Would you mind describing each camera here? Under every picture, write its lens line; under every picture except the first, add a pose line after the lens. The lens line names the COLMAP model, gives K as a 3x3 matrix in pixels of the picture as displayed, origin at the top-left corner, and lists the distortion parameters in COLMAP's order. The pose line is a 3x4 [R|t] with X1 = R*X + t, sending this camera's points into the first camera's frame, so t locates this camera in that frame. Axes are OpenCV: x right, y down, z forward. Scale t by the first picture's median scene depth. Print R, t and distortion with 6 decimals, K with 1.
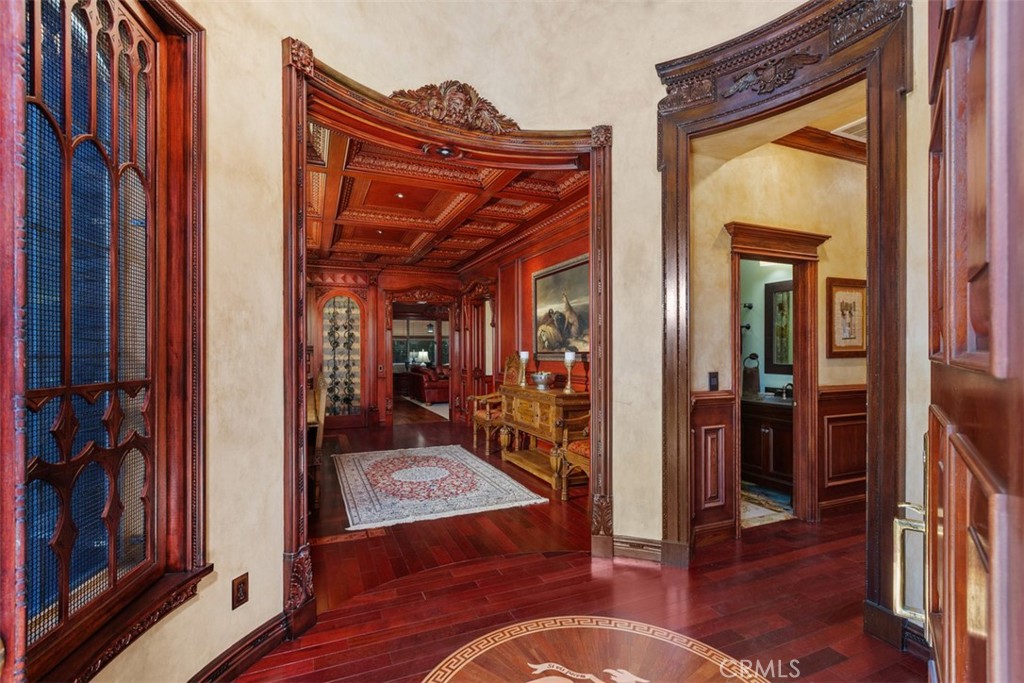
lens RADIAL K [[474.6, 0, 515.5], [0, 474.6, 349.4], [0, 0, 1]] dist [0.004206, -0.002575]
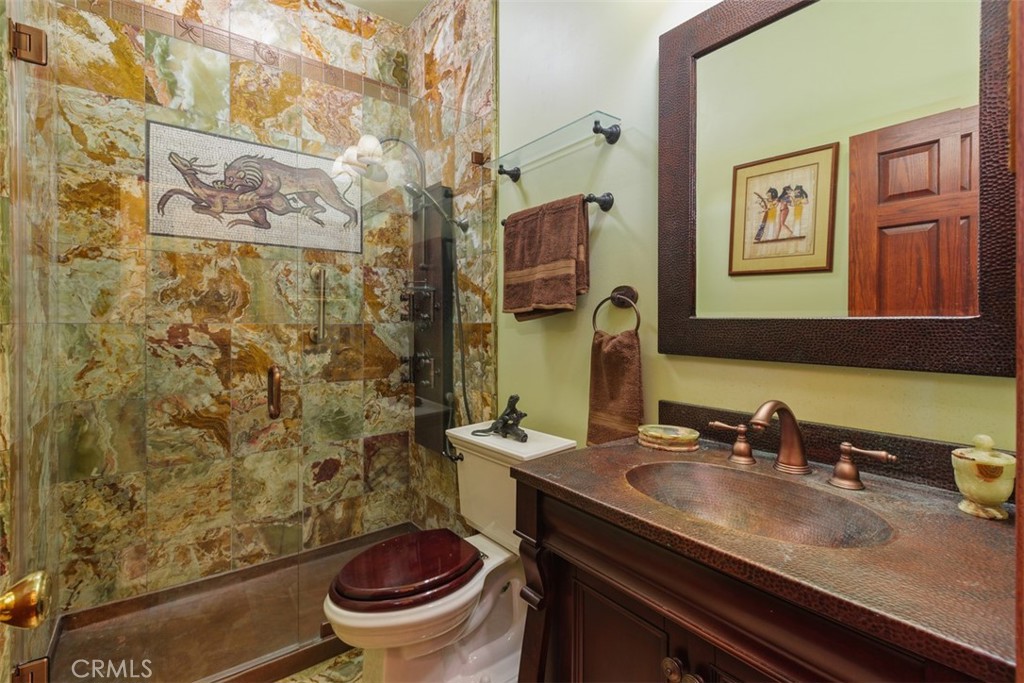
lens RADIAL K [[474.6, 0, 514.2], [0, 474.6, 331.8], [0, 0, 1]] dist [0.004206, -0.002575]
pose [[0.971684, -0.005480, 0.236222, 0.367044], [0.002530, 0.999915, 0.012791, 0.032842], [-0.236272, -0.011831, 0.971615, 0.732309]]
